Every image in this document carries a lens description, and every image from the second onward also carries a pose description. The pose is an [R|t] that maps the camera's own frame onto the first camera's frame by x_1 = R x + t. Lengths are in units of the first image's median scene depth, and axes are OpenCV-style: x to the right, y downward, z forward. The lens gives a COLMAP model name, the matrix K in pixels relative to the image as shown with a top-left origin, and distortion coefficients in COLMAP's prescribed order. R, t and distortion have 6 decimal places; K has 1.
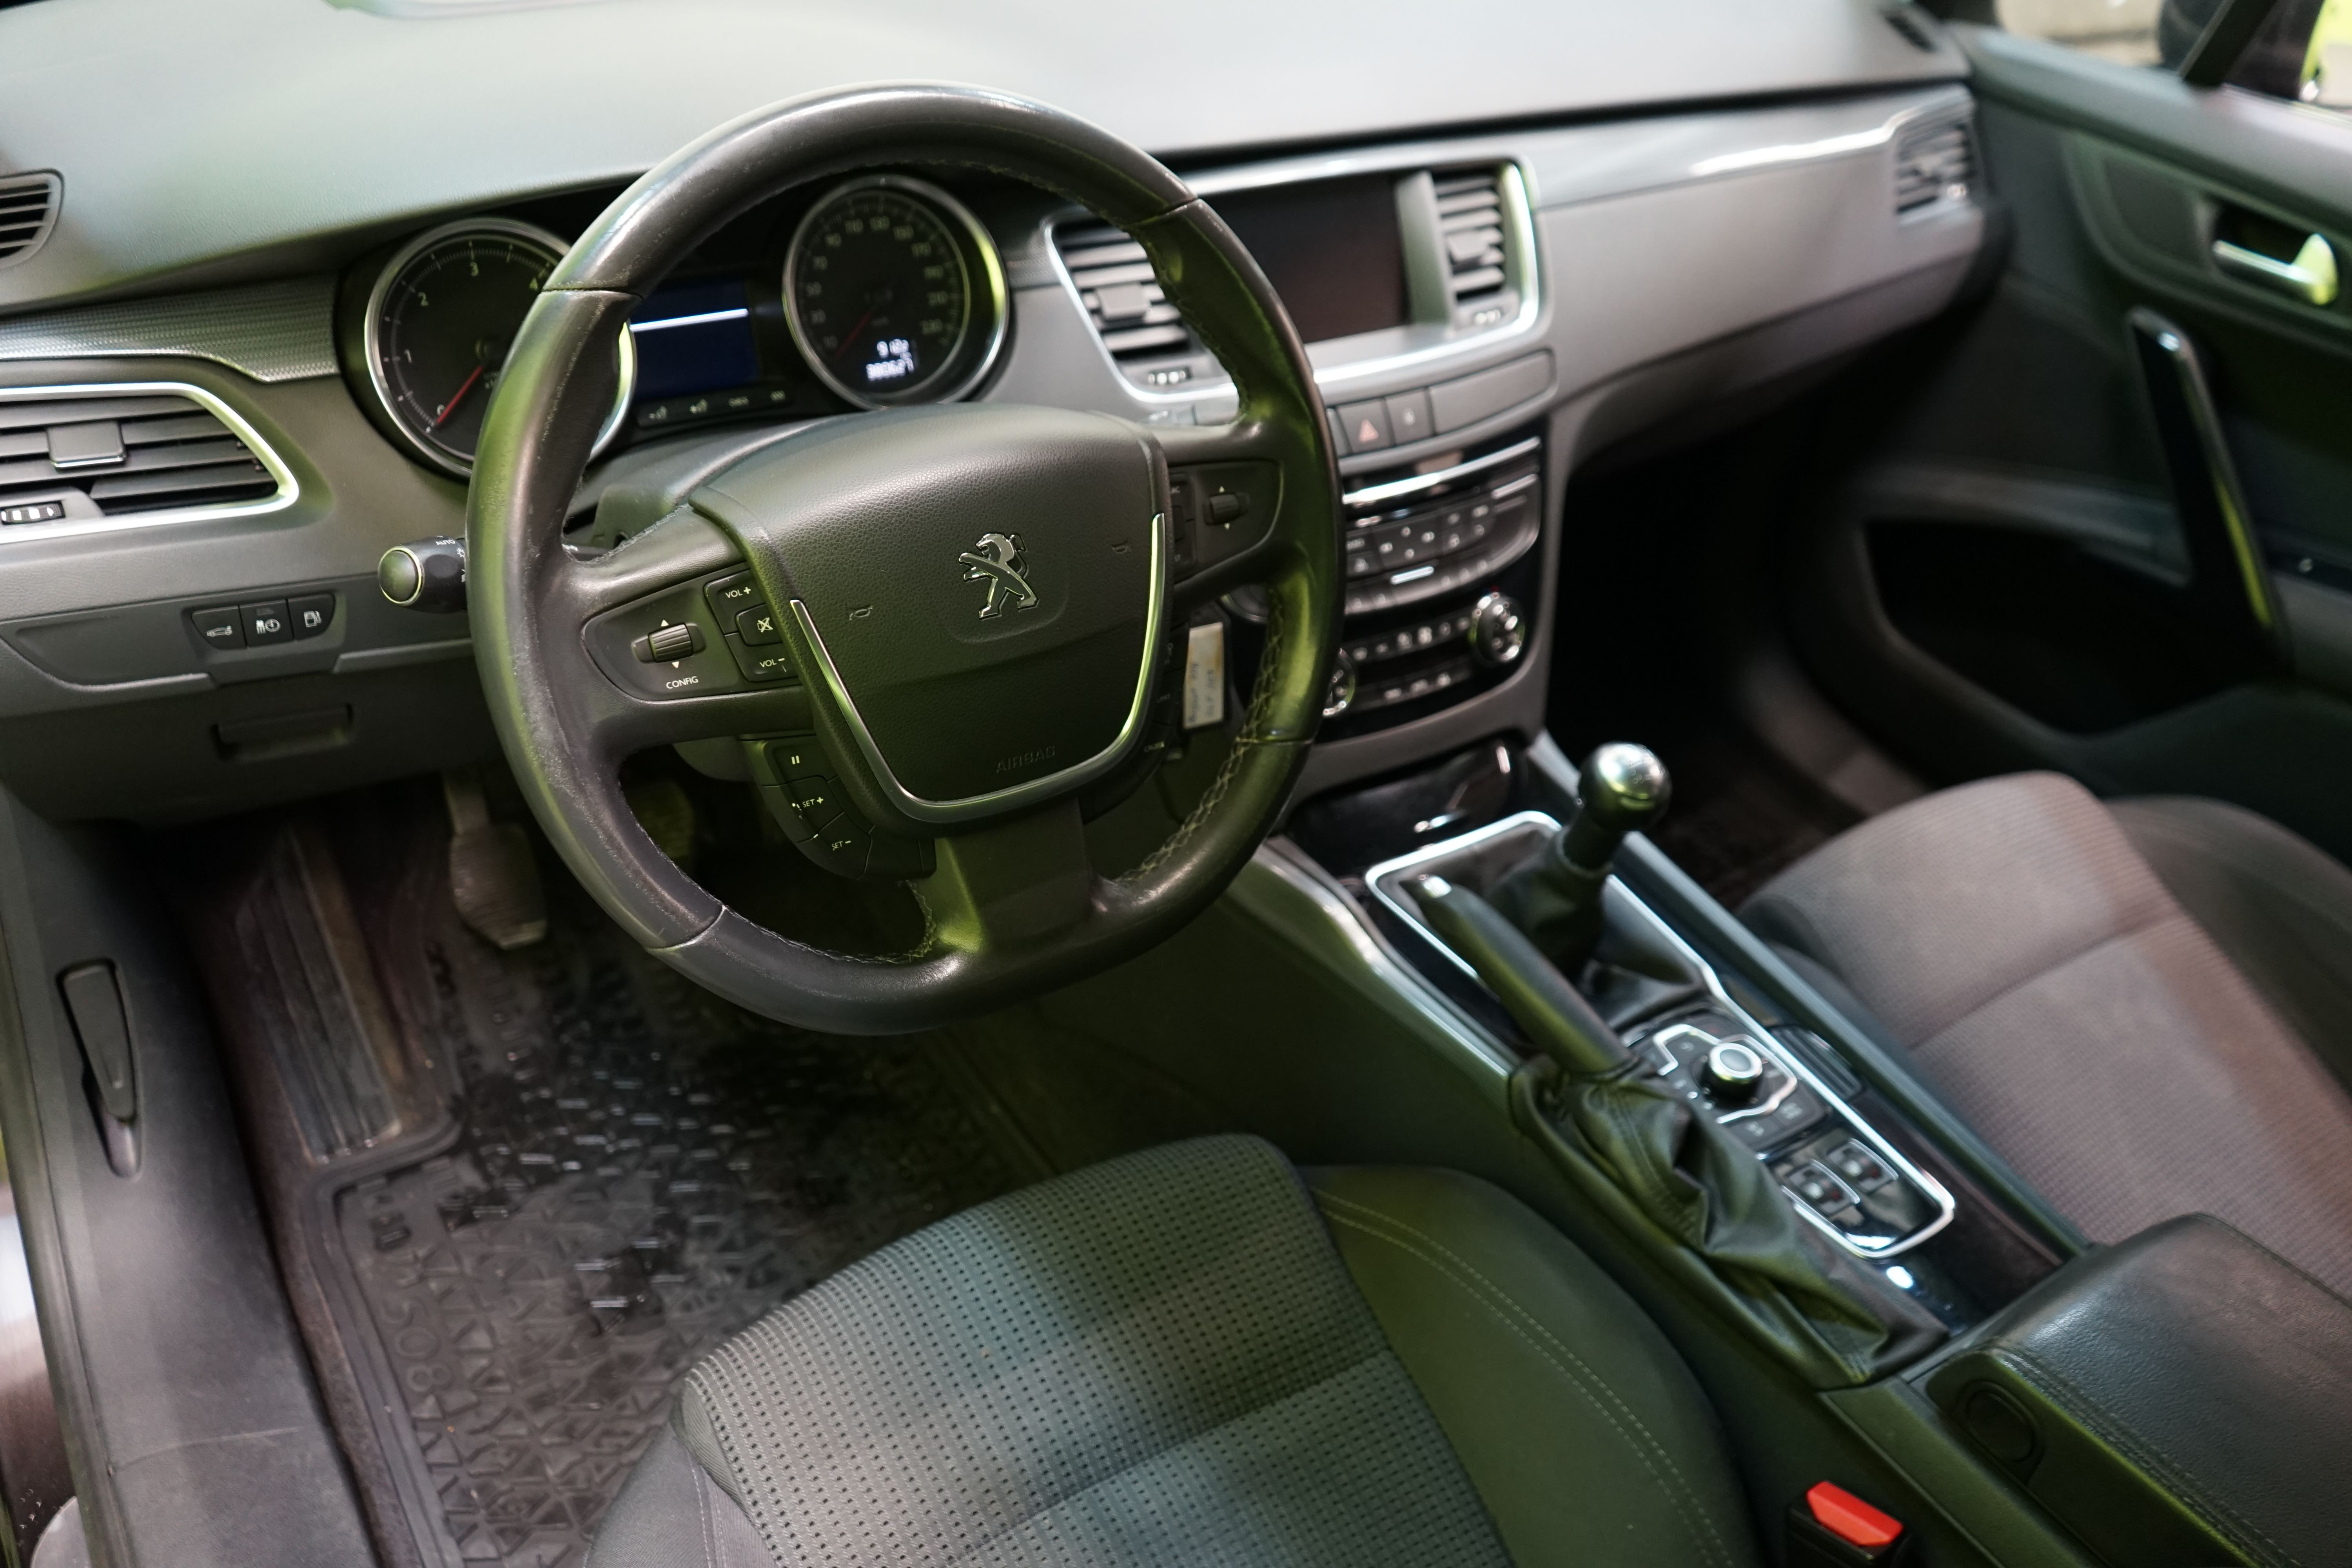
lens RADIAL K [[1956.6, 0, 1176.0], [0, 1956.6, 784.0], [0, 0, 1]] dist [0.020114, 0.004291]
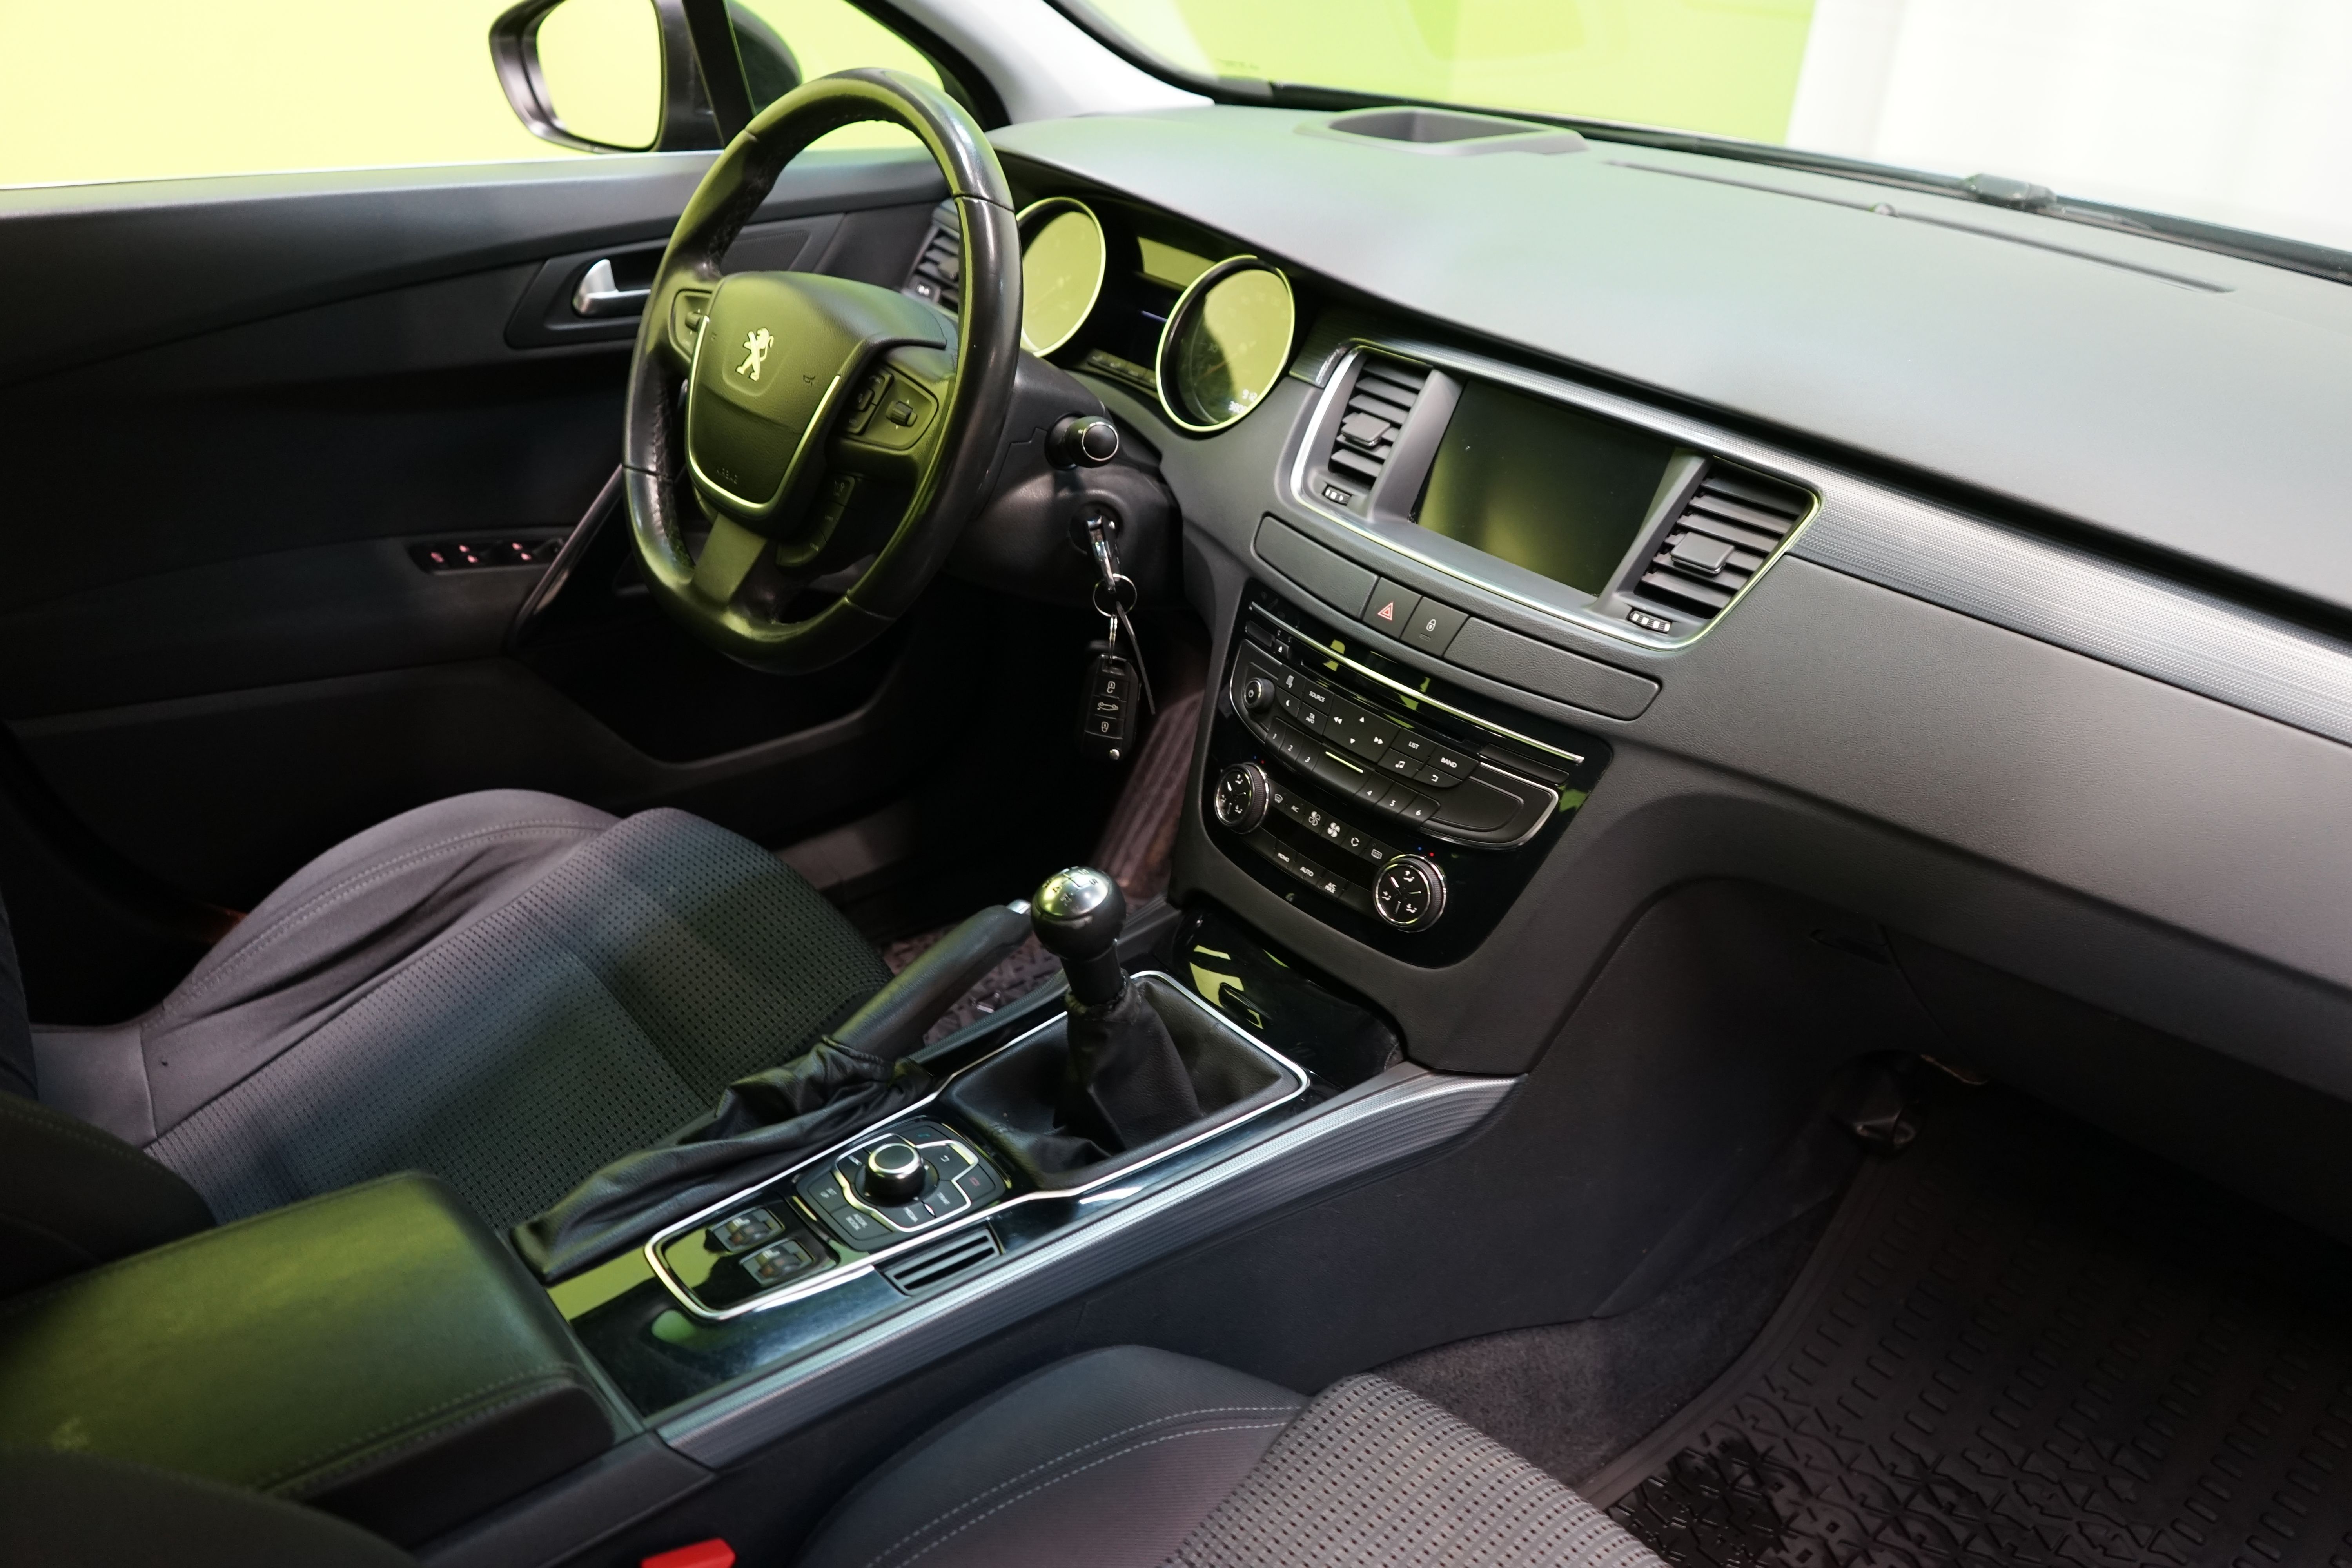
lens RADIAL K [[1847.6, 0, 1176.4], [0, 1847.6, 839.3], [0, 0, 1]] dist [0.003759, 0.000500]
pose [[0.123411, 0.418803, -0.899652, 0.946890], [-0.605096, 0.750305, 0.266275, -0.270587], [0.786530, 0.511514, 0.346012, 0.636583]]
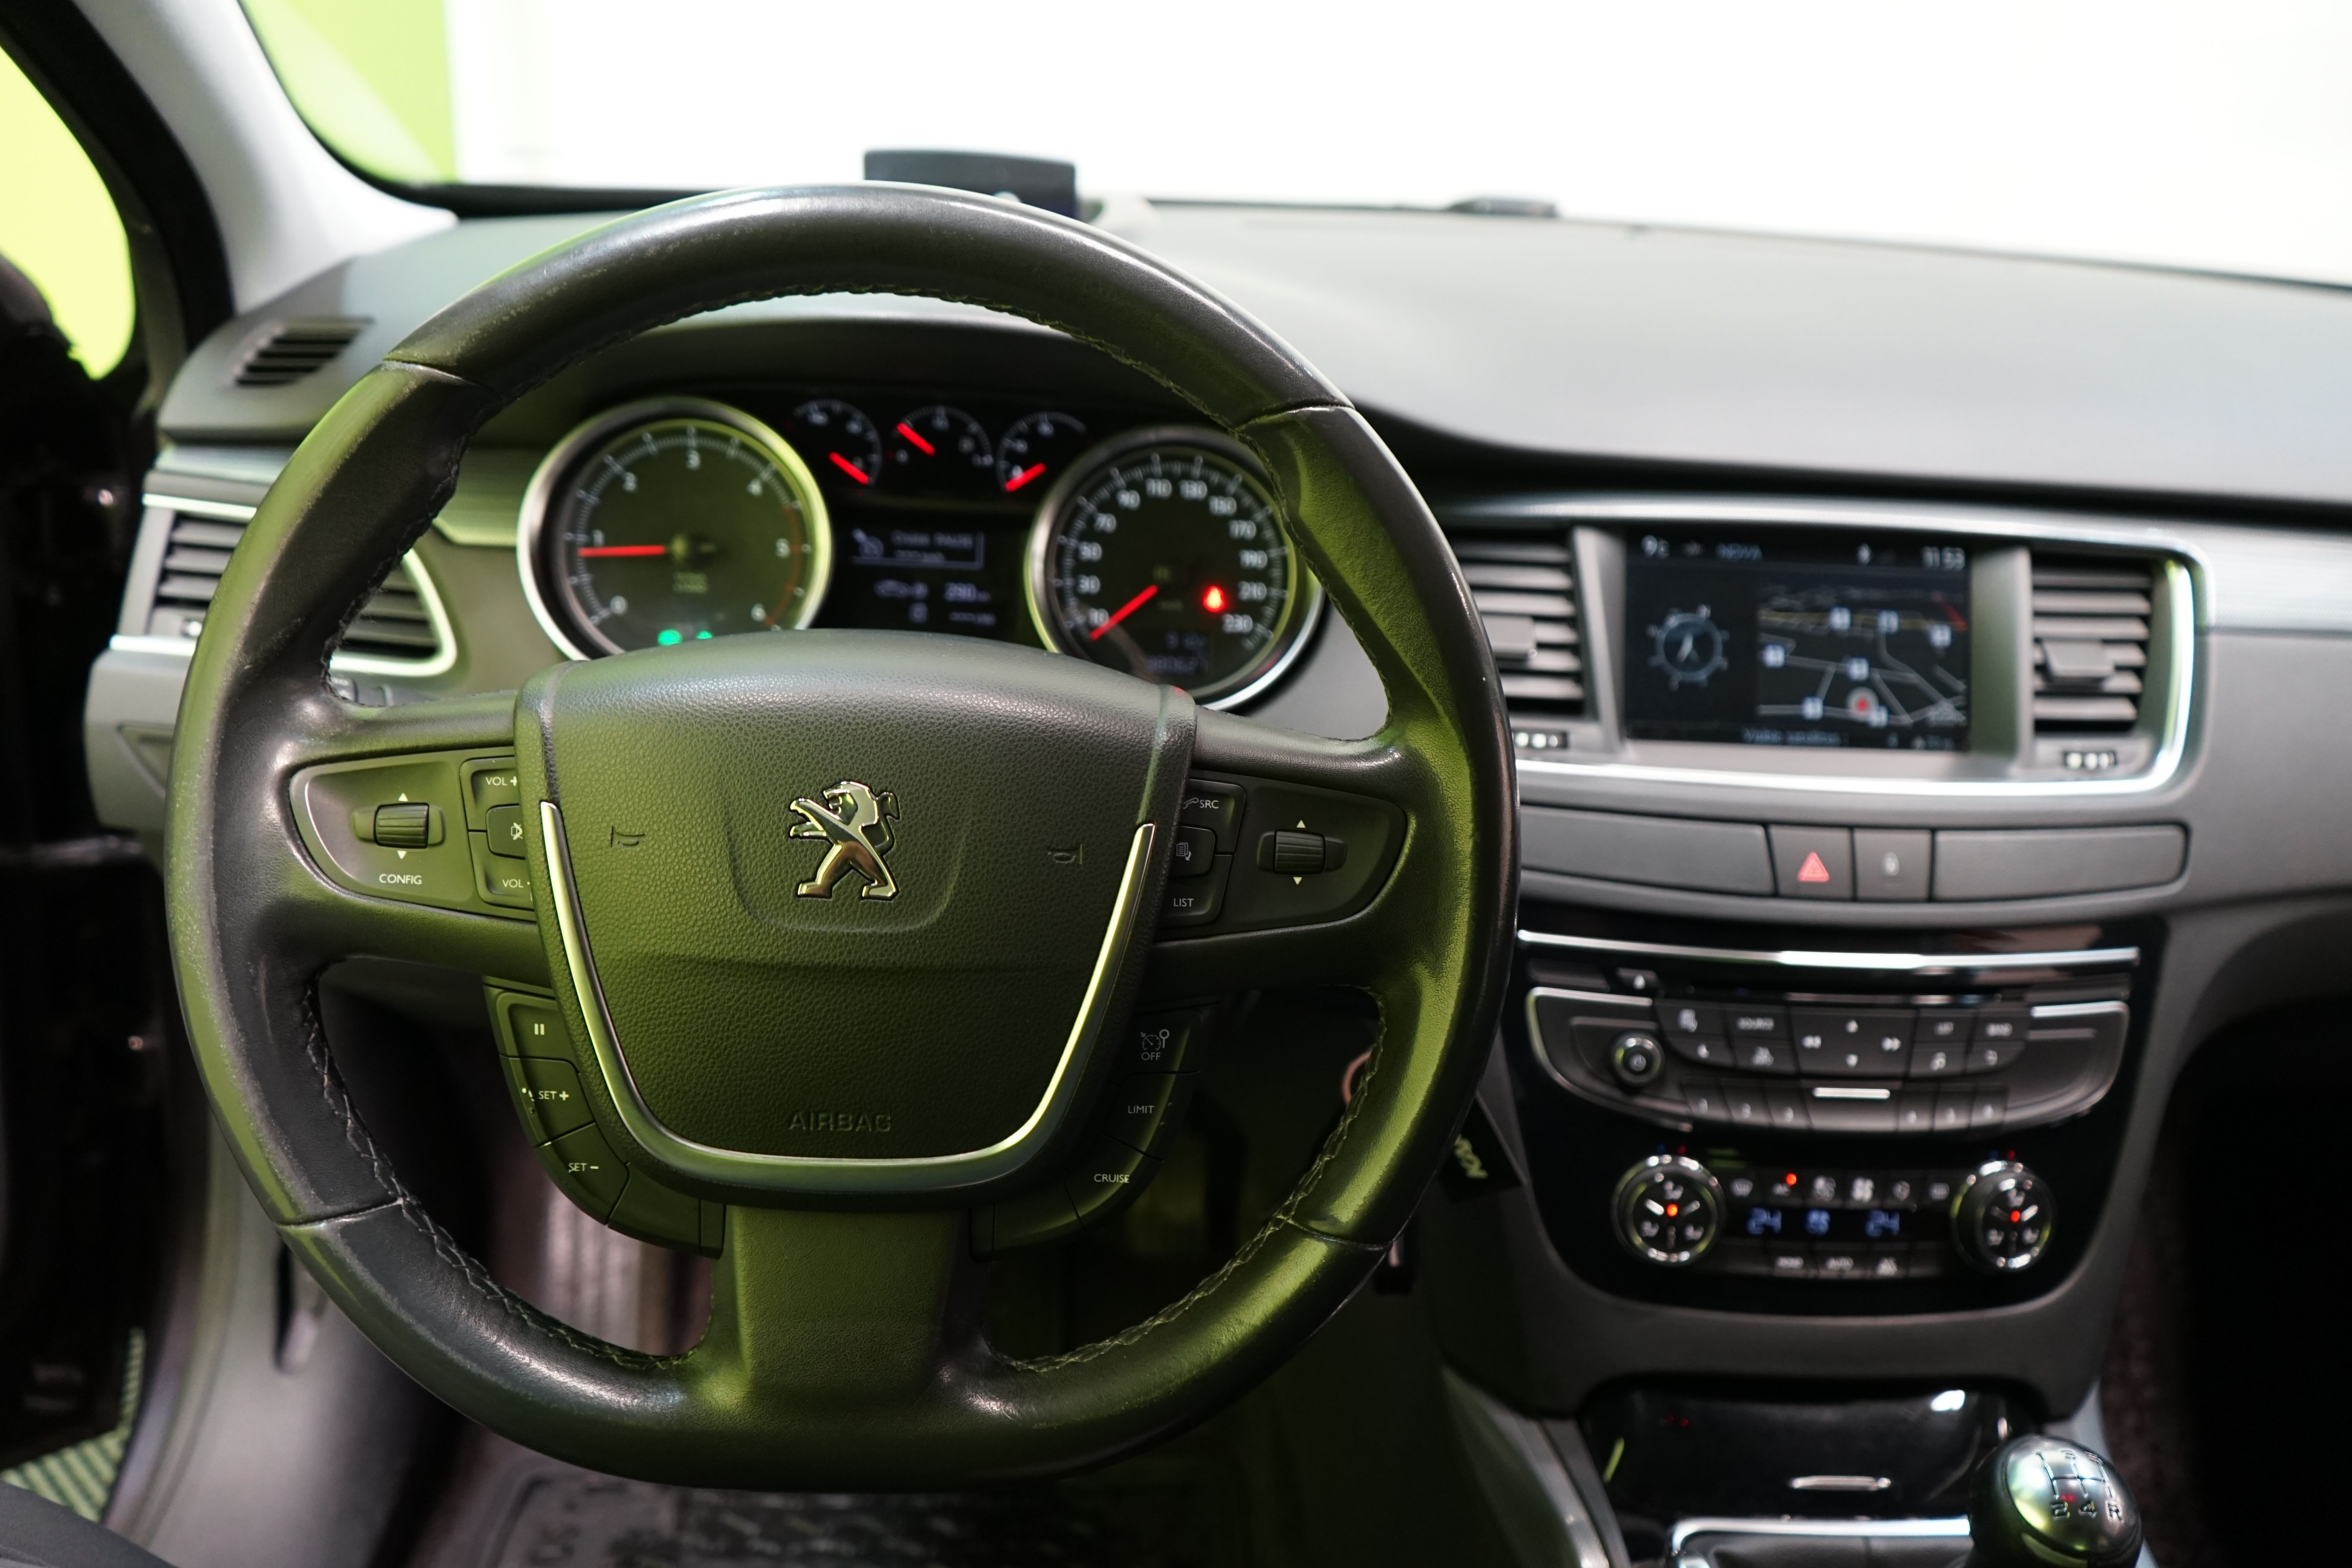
lens RADIAL K [[1932.0, 0, 1176.0], [0, 1932.0, 784.0], [0, 0, 1]] dist [-0.003147, -0.000842]
pose [[0.858291, 0.169799, -0.484257, 0.223199], [-0.283021, 0.943803, -0.170690, -0.028926], [0.428061, 0.283556, 0.858114, 0.308469]]
